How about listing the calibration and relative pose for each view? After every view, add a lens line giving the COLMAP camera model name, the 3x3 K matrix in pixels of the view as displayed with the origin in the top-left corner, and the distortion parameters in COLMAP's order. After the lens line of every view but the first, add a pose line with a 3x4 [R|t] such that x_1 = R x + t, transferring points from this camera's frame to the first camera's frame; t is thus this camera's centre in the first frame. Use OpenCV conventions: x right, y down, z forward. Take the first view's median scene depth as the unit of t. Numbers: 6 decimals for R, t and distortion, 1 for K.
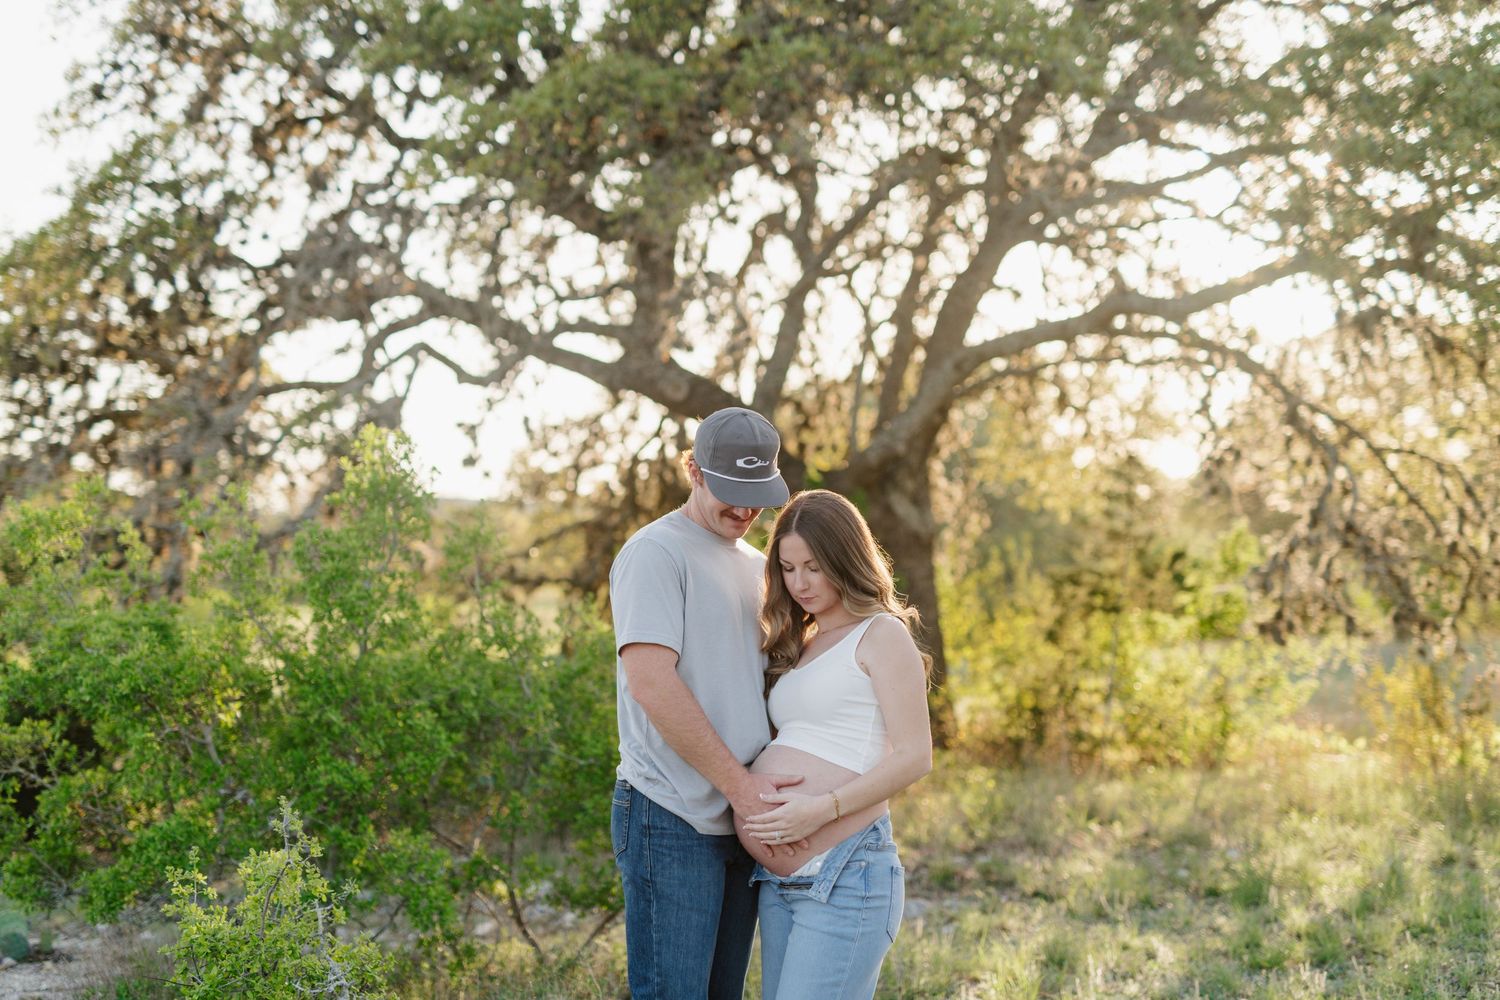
lens RADIAL K [[2110.4, 0, 750.0], [0, 2110.4, 500.0], [0, 0, 1]] dist [0.009184, 0.027358]
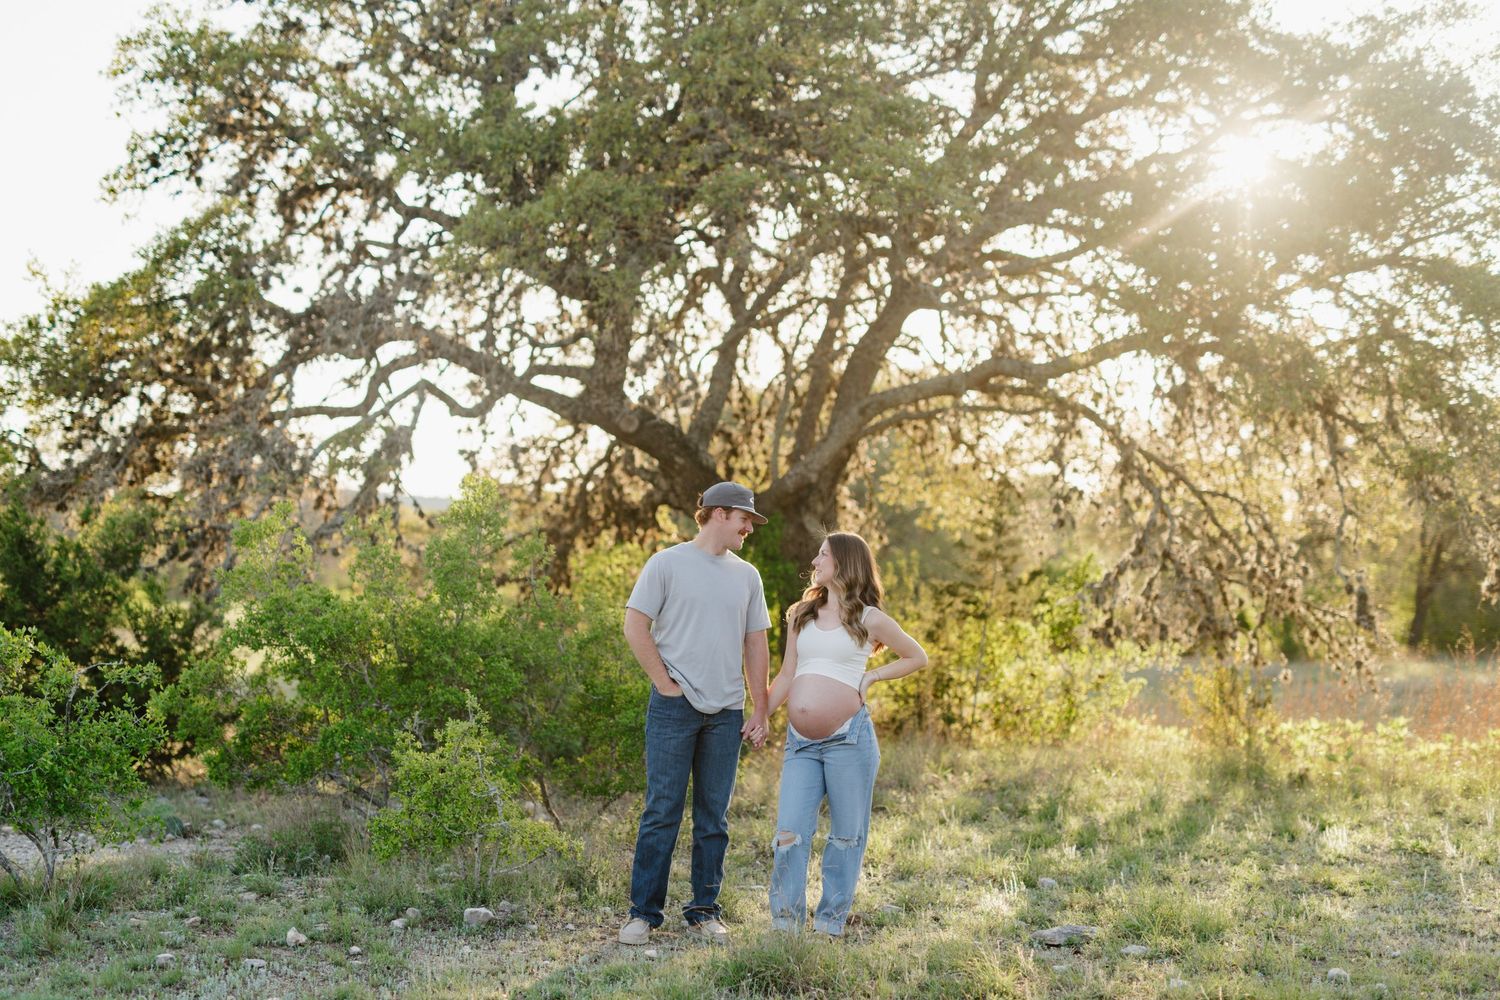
lens RADIAL K [[2150.9, 0, 750.0], [0, 2150.9, 500.0], [0, 0, 1]] dist [-0.022780, -0.001920]
pose [[0.998704, 0.030133, 0.041019, -0.015164], [-0.029996, 0.999542, -0.003947, -0.006155], [-0.041120, 0.002711, 0.999151, -0.227354]]
